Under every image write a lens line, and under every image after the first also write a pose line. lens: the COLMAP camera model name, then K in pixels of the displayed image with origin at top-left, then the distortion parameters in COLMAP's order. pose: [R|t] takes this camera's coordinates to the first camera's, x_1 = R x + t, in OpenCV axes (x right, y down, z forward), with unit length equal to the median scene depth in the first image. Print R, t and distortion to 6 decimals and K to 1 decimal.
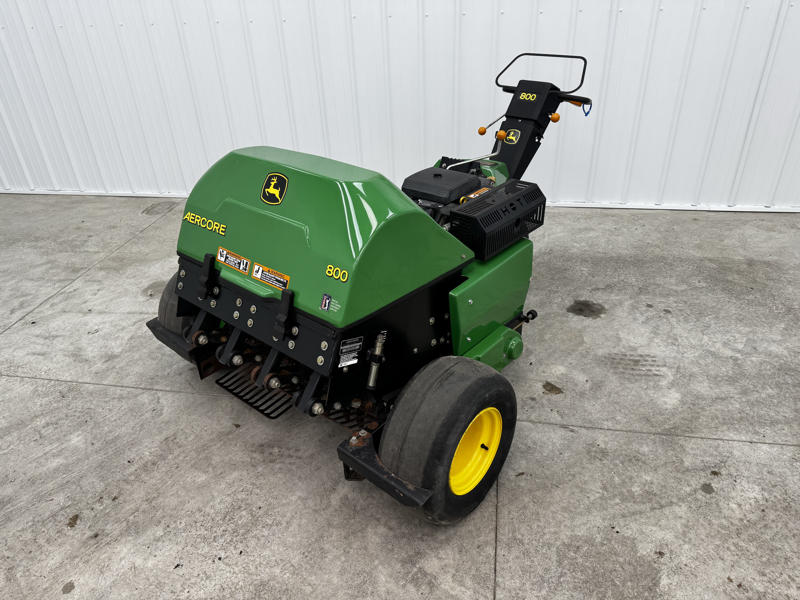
lens RADIAL K [[561.6, 0, 402.9], [0, 561.6, 308.4], [0, 0, 1]] dist [0.061176, -0.085662]
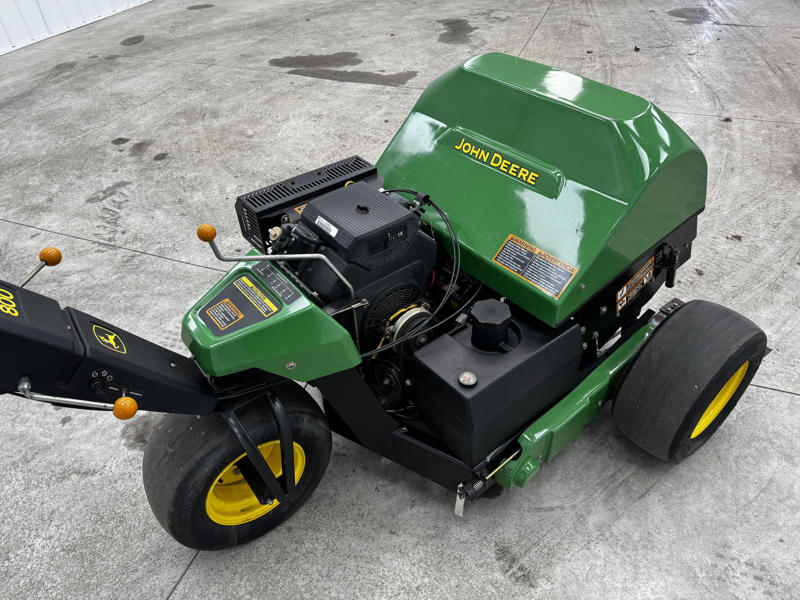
lens RADIAL K [[568.3, 0, 400.0], [0, 568.3, 300.0], [0, 0, 1]] dist [-0.011471, 0.005056]
pose [[-0.980044, -0.070243, 0.185958, -0.122142], [0.153441, 0.327404, 0.932343, -0.902730], [-0.126374, 0.942270, -0.310092, 1.446671]]
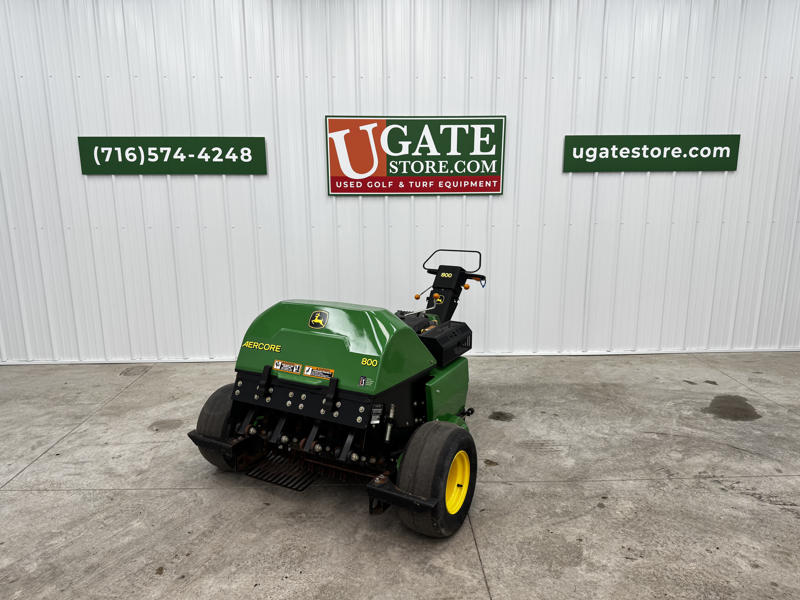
lens RADIAL K [[562.5, 0, 400.6], [0, 562.5, 302.4], [0, 0, 1]] dist [0.085550, -0.126067]
pose [[0.979484, -0.010126, 0.201266, -0.274930], [0.077618, 0.940639, -0.330415, 0.249233], [-0.185973, 0.339258, 0.922127, -0.464976]]
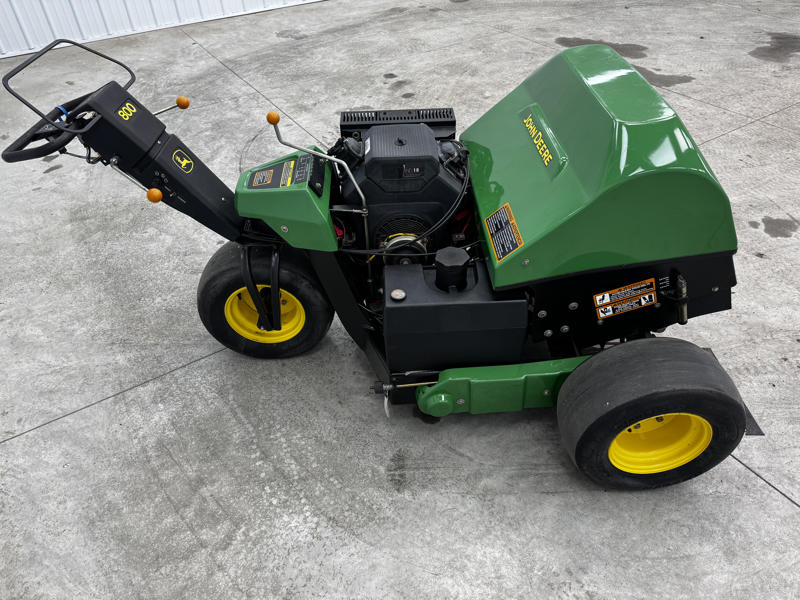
lens RADIAL K [[558.4, 0, 400.0], [0, 558.4, 300.0], [0, 0, 1]] dist [0.029769, -0.038798]
pose [[-0.682300, -0.437127, 0.585992, -0.558897], [0.419747, 0.422035, 0.803554, -0.869177], [-0.598564, 0.794233, -0.104472, 1.404702]]
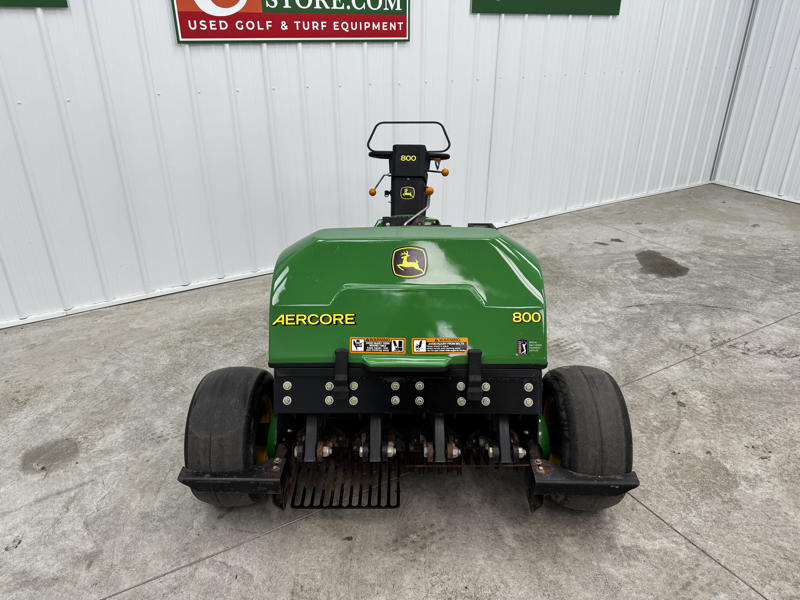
lens RADIAL K [[562.5, 0, 400.6], [0, 562.5, 302.4], [0, 0, 1]] dist [0.085550, -0.126067]
pose [[0.766244, -0.244454, 0.594233, -0.730548], [0.308712, 0.951131, -0.006801, -0.121721], [-0.563531, 0.188658, 0.804264, 0.186757]]
